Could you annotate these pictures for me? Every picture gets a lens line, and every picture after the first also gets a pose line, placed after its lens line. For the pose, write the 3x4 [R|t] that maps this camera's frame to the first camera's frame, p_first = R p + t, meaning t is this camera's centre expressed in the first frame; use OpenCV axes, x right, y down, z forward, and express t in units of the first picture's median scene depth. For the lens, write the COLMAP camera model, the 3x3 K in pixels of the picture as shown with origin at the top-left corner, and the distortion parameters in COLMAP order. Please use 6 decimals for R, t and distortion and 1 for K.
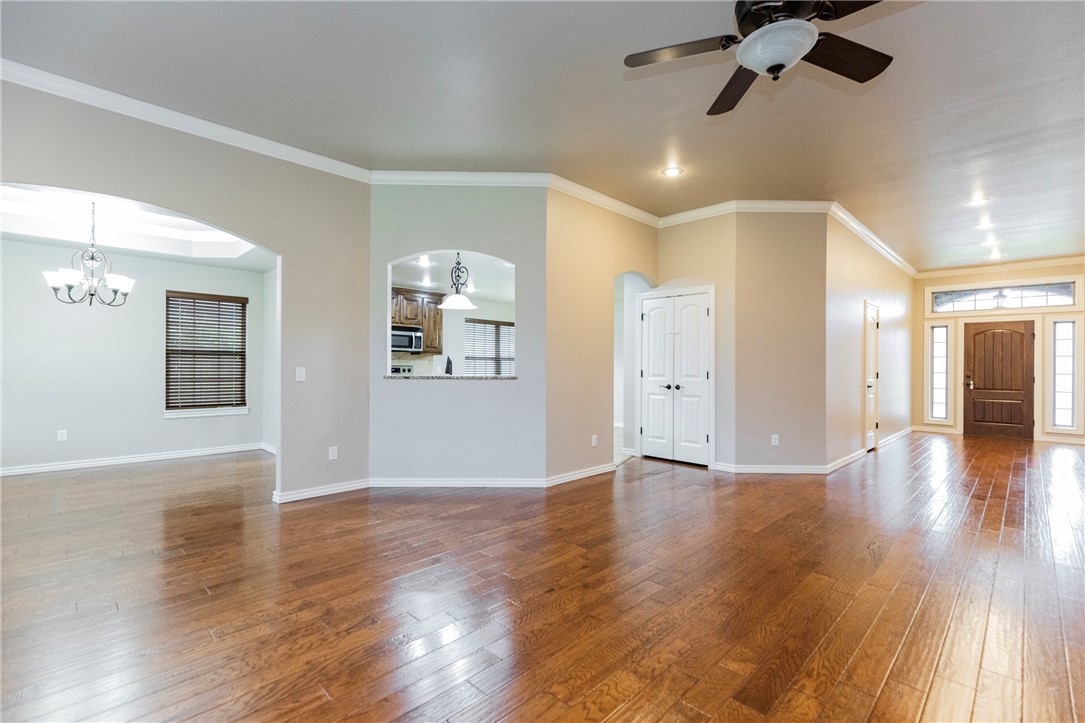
lens RADIAL K [[490.1, 0, 551.4], [0, 490.1, 363.5], [0, 0, 1]] dist [0.005374, 0.000408]
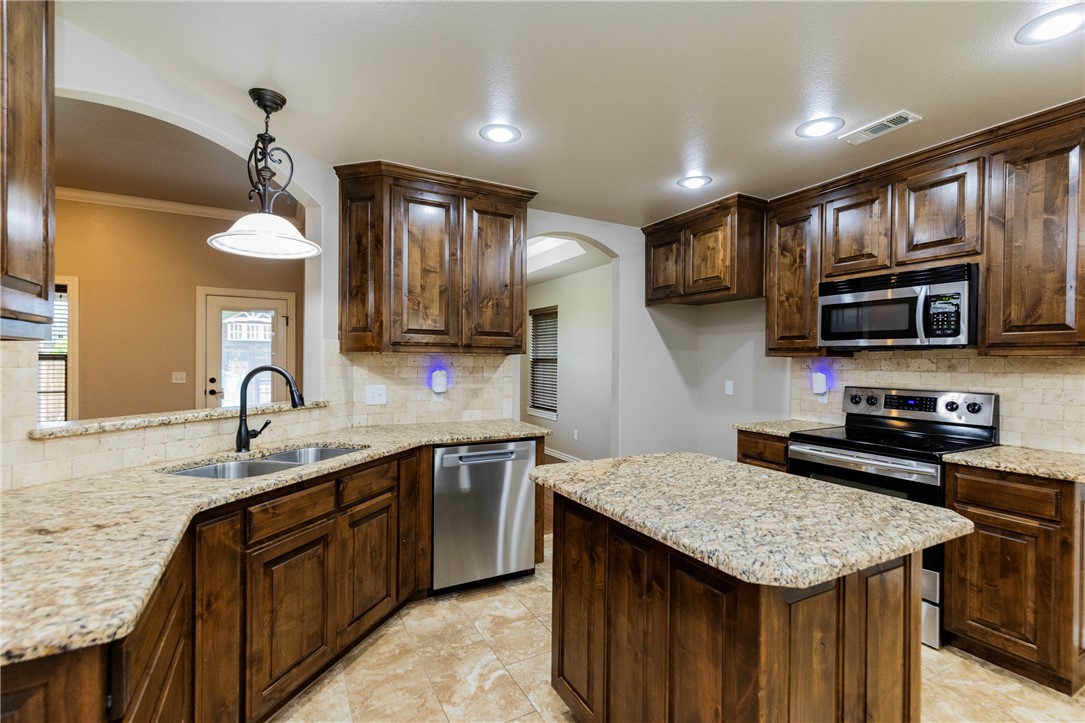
lens RADIAL K [[490.1, 0, 551.4], [0, 490.1, 363.5], [0, 0, 1]] dist [0.005374, 0.000408]
pose [[-0.283896, -0.002816, -0.958851, 0.085167], [-0.006828, 0.999976, -0.000915, -0.012061], [0.958831, 0.006287, -0.283909, 0.854773]]
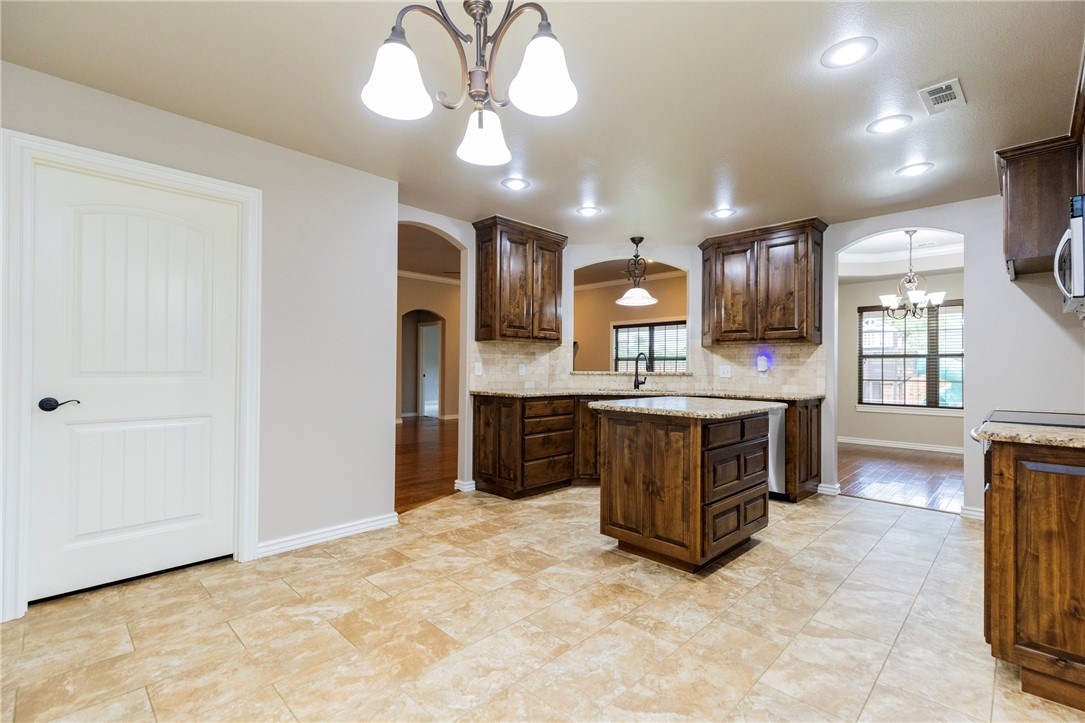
lens RADIAL K [[486.4, 0, 555.0], [0, 486.4, 364.5], [0, 0, 1]] dist [0.004177, 0.000210]
pose [[-0.999862, -0.012368, -0.011081, -0.013769], [-0.012262, 0.999879, -0.009597, 0.012408], [0.011199, -0.009460, -0.999893, 1.240697]]
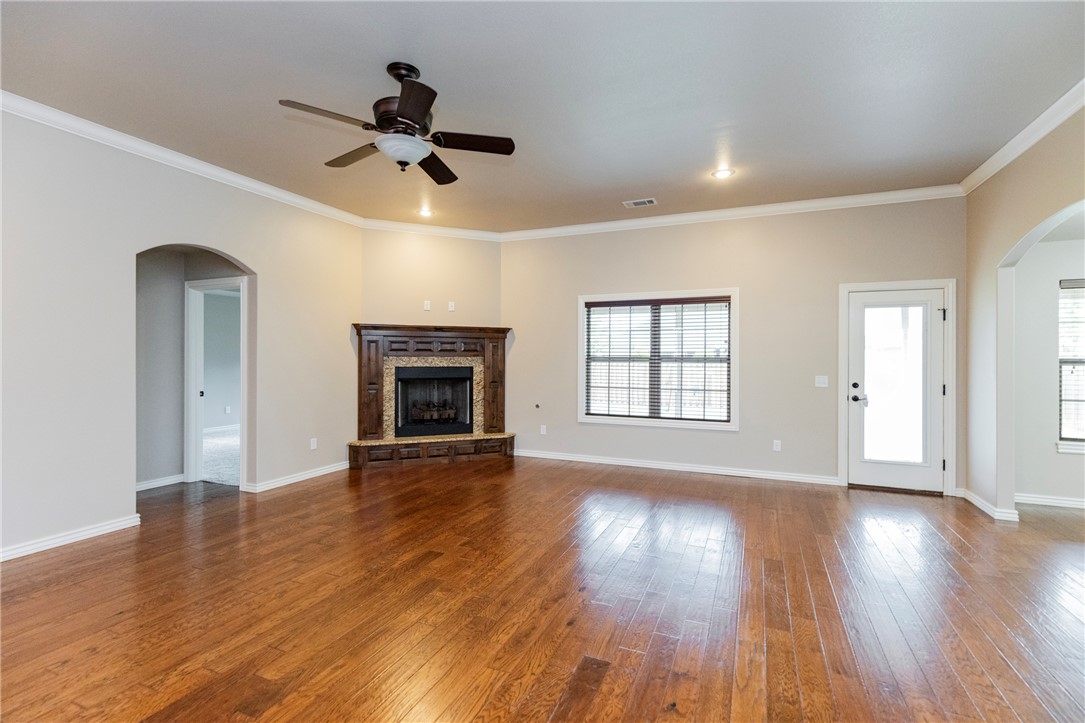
lens RADIAL K [[482.8, 0, 558.1], [0, 482.8, 356.5], [0, 0, 1]] dist [0.007765, -0.000020]
pose [[-0.926557, -0.009837, -0.376026, 0.145863], [-0.009411, 0.999951, -0.002968, -0.017278], [0.376037, 0.000788, -0.926604, 0.630247]]
